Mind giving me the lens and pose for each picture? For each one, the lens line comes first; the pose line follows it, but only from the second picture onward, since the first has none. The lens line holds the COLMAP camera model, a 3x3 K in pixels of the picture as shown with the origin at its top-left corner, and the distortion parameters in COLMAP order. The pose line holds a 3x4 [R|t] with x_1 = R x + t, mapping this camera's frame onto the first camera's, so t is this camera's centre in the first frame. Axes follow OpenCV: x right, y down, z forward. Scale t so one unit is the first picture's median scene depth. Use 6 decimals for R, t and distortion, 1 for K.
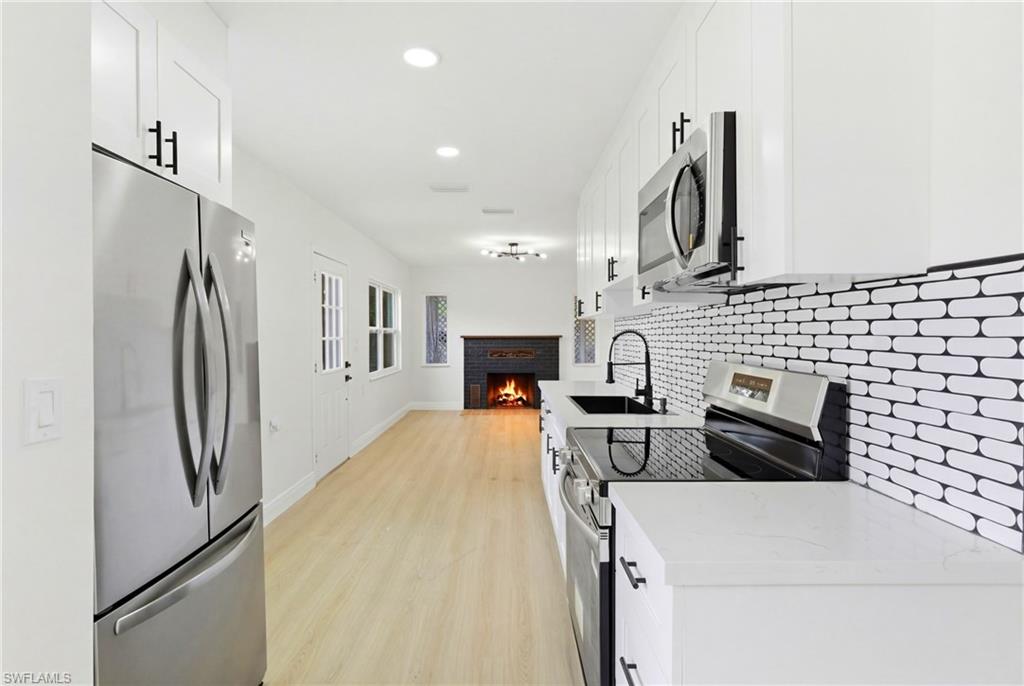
lens RADIAL K [[507.4, 0, 521.3], [0, 507.4, 339.0], [0, 0, 1]] dist [0.004876, -0.000666]
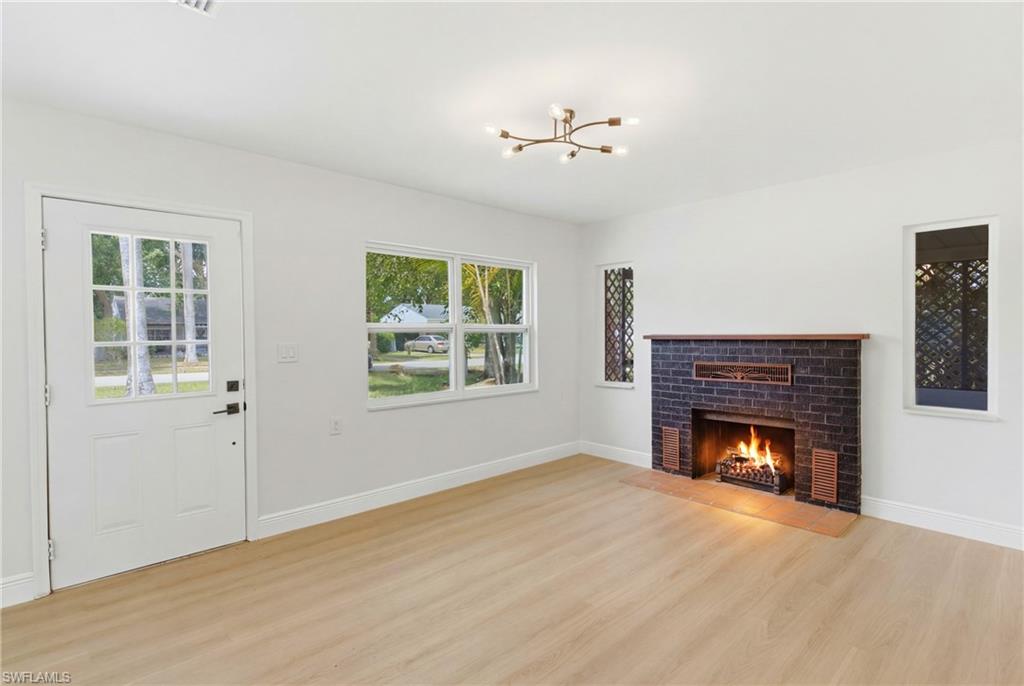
lens RADIAL K [[507.4, 0, 503.8], [0, 507.4, 341.6], [0, 0, 1]] dist [0.004876, -0.000666]
pose [[0.654594, 0.007319, -0.755945, 0.588636], [0.000132, 0.999952, 0.009796, -0.014912], [0.755981, -0.006512, 0.654562, 1.546405]]
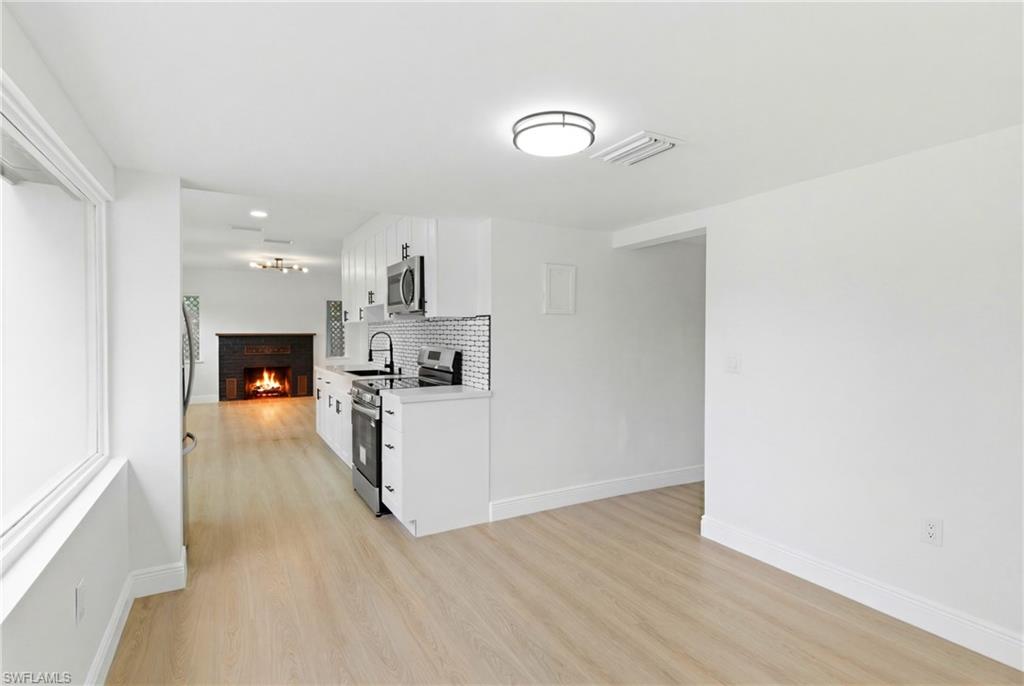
lens RADIAL K [[507.4, 0, 521.5], [0, 507.4, 341.0], [0, 0, 1]] dist [0.004876, -0.000666]
pose [[0.875081, -0.006307, 0.483935, -0.216948], [0.001862, 0.999952, 0.009666, -0.000767], [-0.483972, -0.007557, 0.875051, -0.796134]]
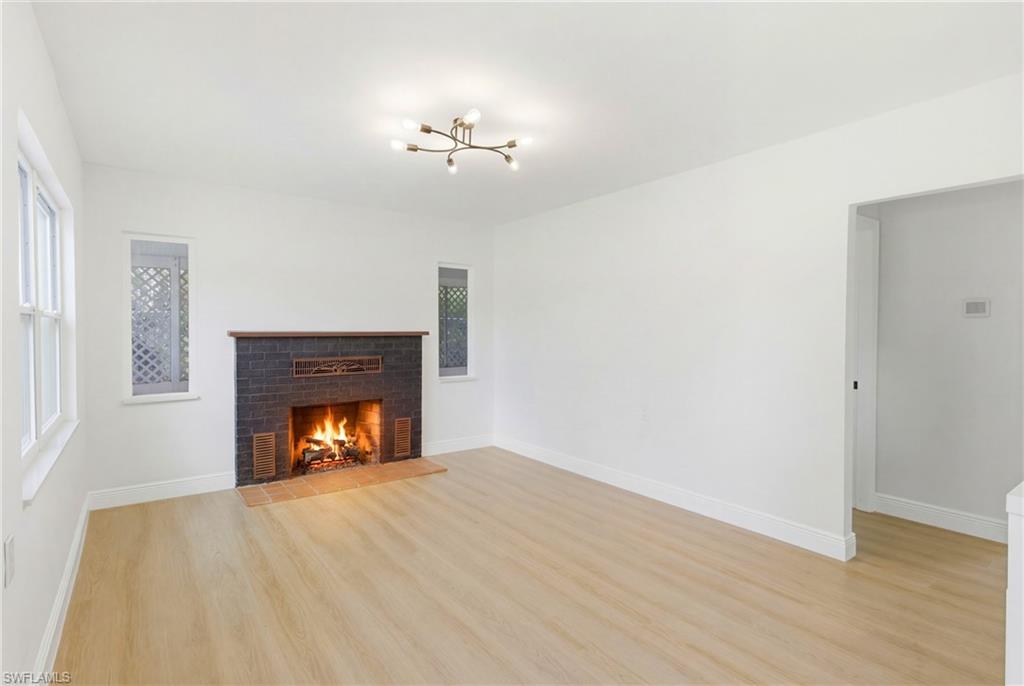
lens RADIAL K [[507.4, 0, 516.1], [0, 507.4, 339.5], [0, 0, 1]] dist [0.004876, -0.000666]
pose [[0.818121, -0.007520, 0.574996, -0.513363], [0.002701, 0.999954, 0.009236, -0.009236], [-0.575039, -0.006003, 0.818104, 1.378929]]
